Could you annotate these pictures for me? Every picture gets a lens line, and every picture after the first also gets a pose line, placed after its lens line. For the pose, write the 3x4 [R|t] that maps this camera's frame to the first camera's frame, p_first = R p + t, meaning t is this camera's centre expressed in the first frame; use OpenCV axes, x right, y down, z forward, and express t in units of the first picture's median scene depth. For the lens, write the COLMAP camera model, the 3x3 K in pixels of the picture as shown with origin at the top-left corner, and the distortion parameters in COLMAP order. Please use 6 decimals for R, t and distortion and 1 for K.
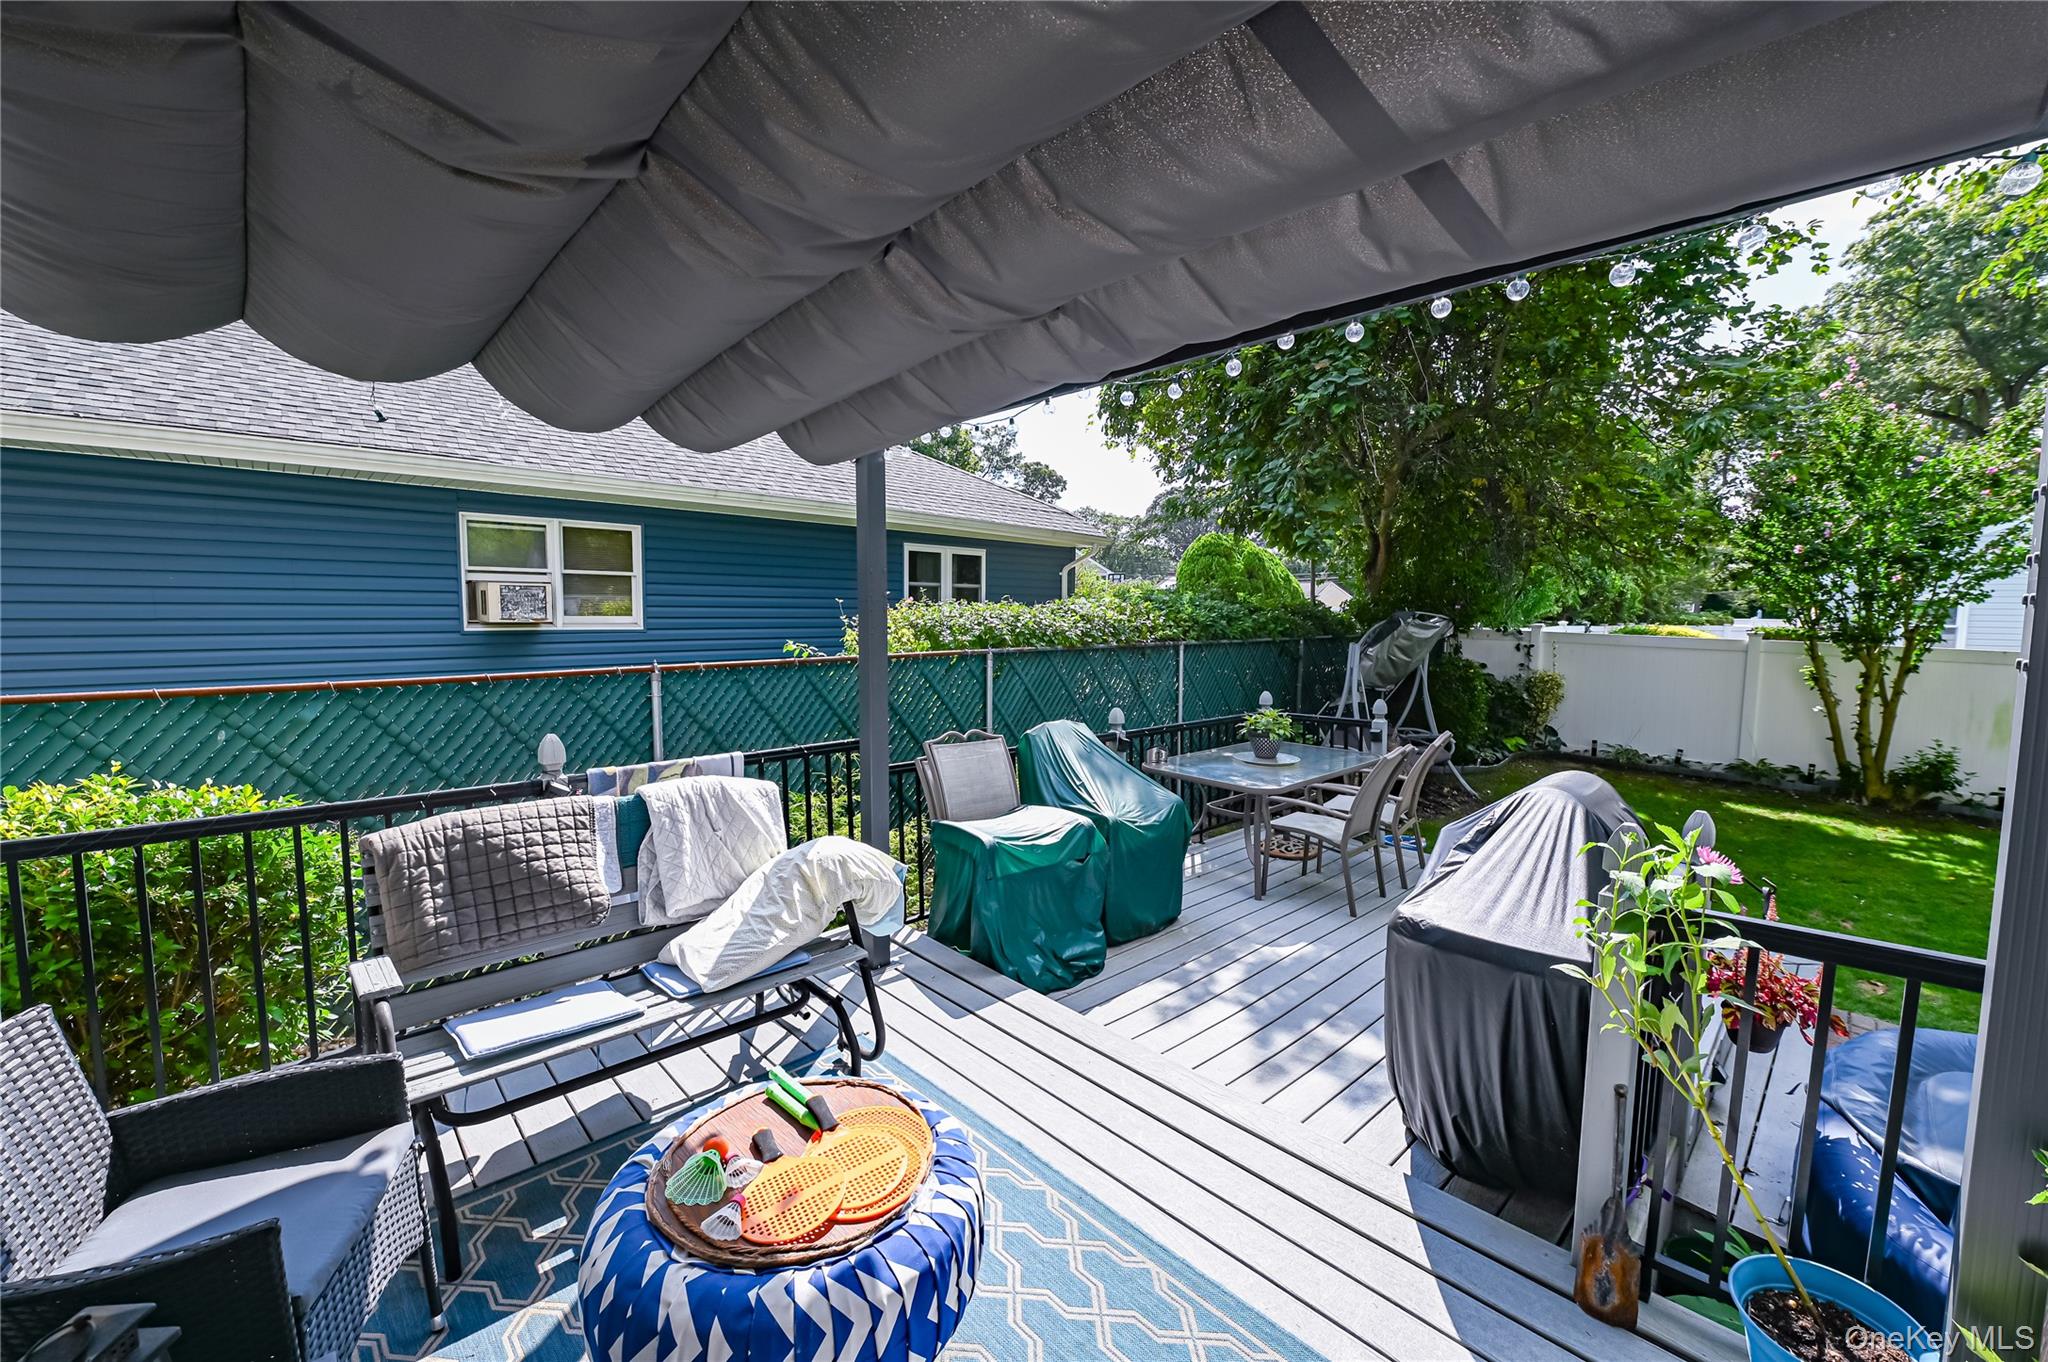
lens RADIAL K [[813.1, 0, 1029.0], [0, 813.1, 678.7], [0, 0, 1]] dist [-0.010344, -0.000559]
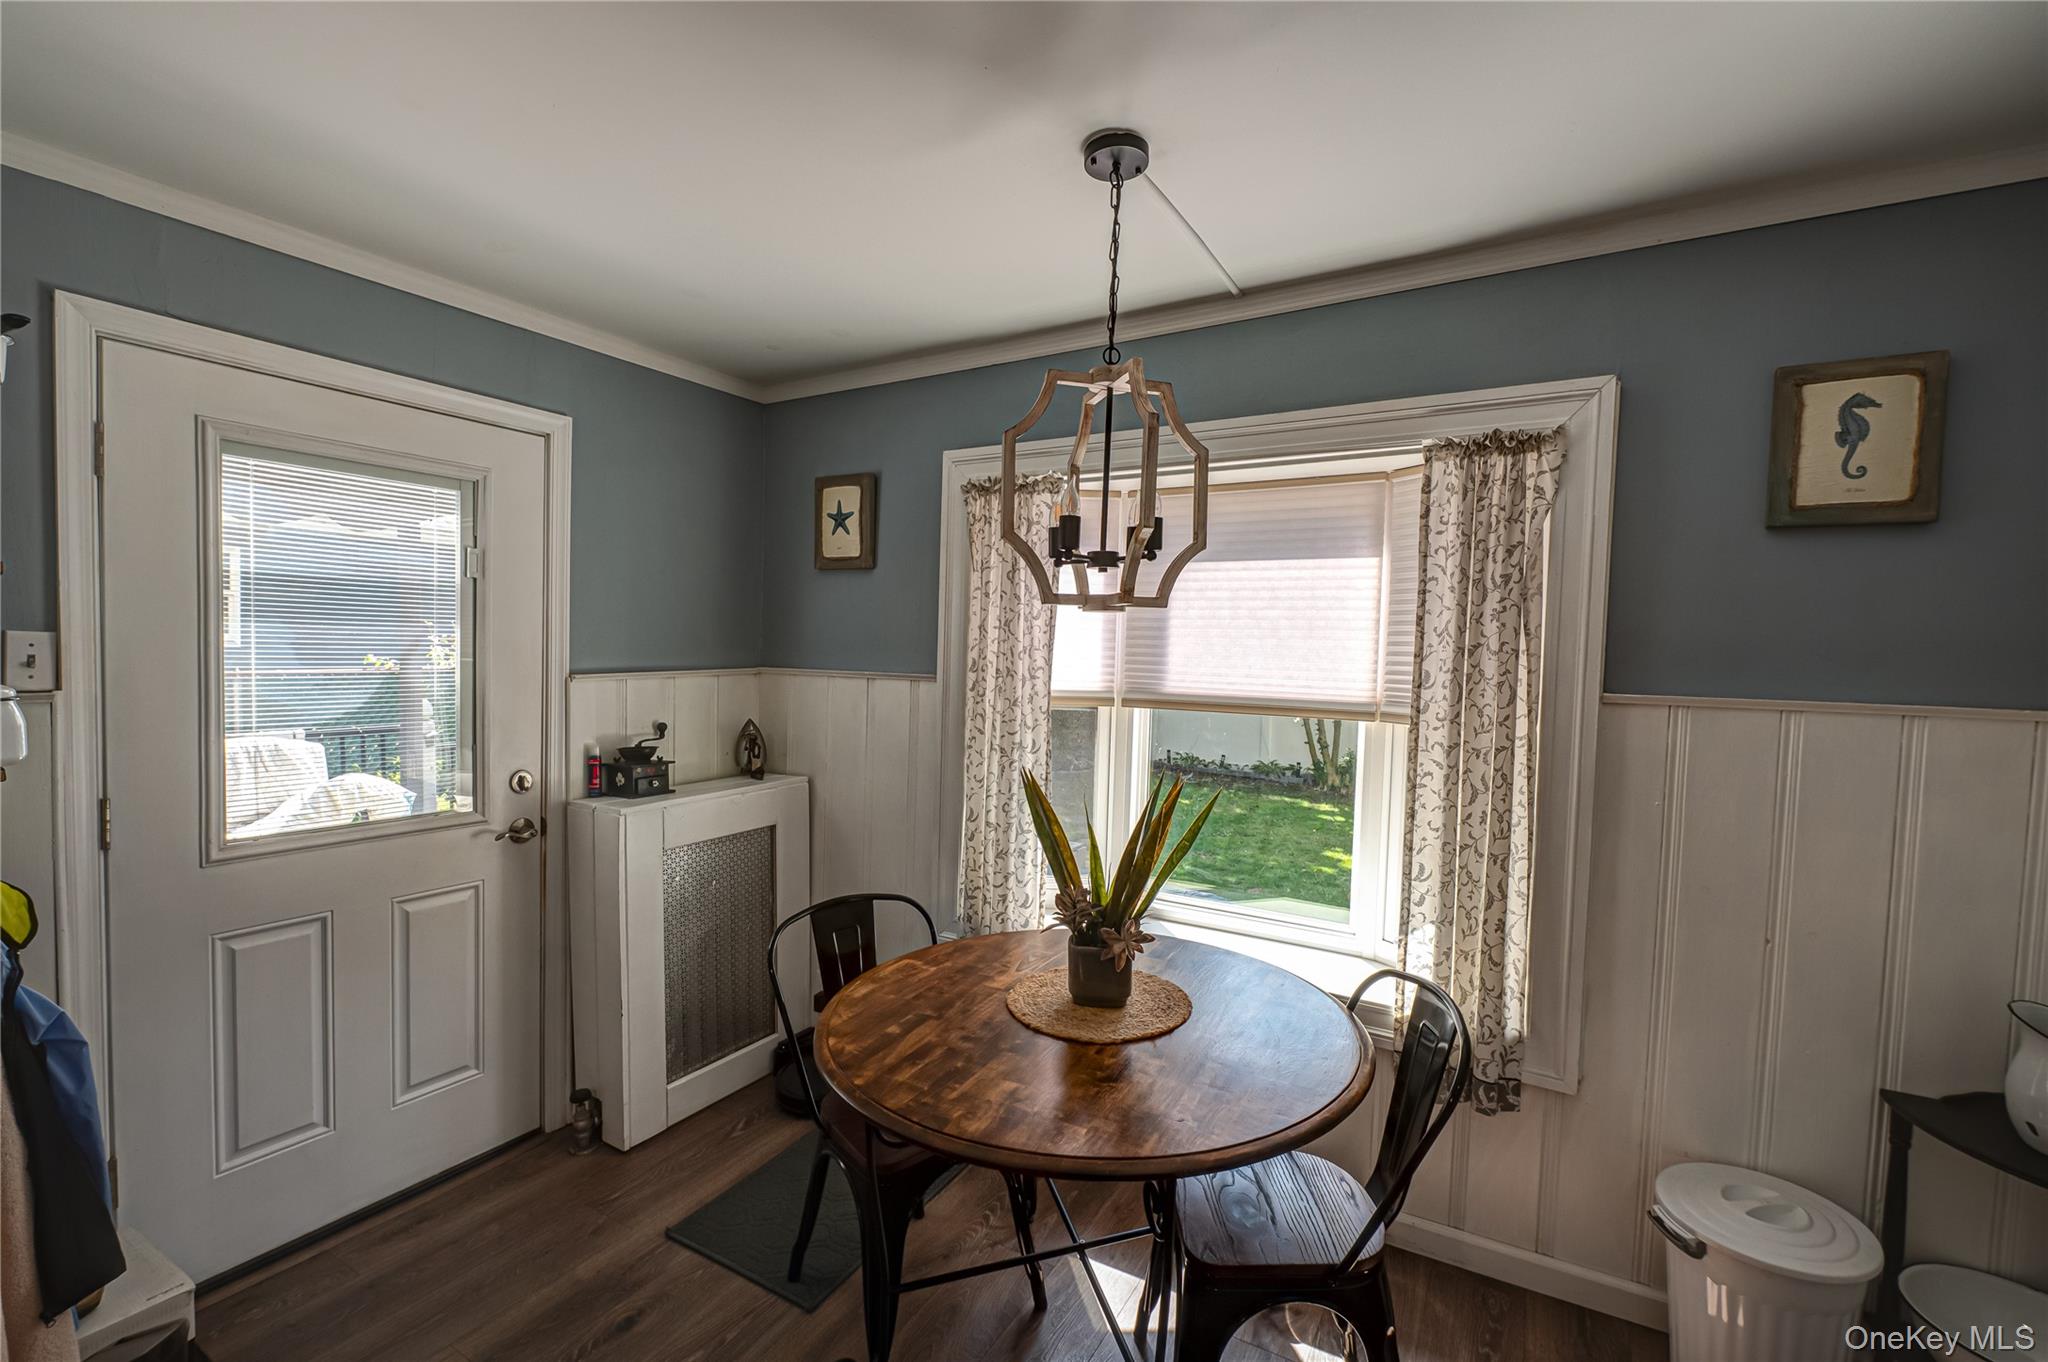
lens RADIAL K [[872.2, 0, 1036.4], [0, 872.2, 690.0], [0, 0, 1]] dist [-0.011533, 0.000006]
pose [[0.962137, 0.000290, 0.272566, 0.173119], [0.009110, 0.999407, -0.033219, 0.032766], [-0.272414, 0.034445, 0.961563, -0.293873]]
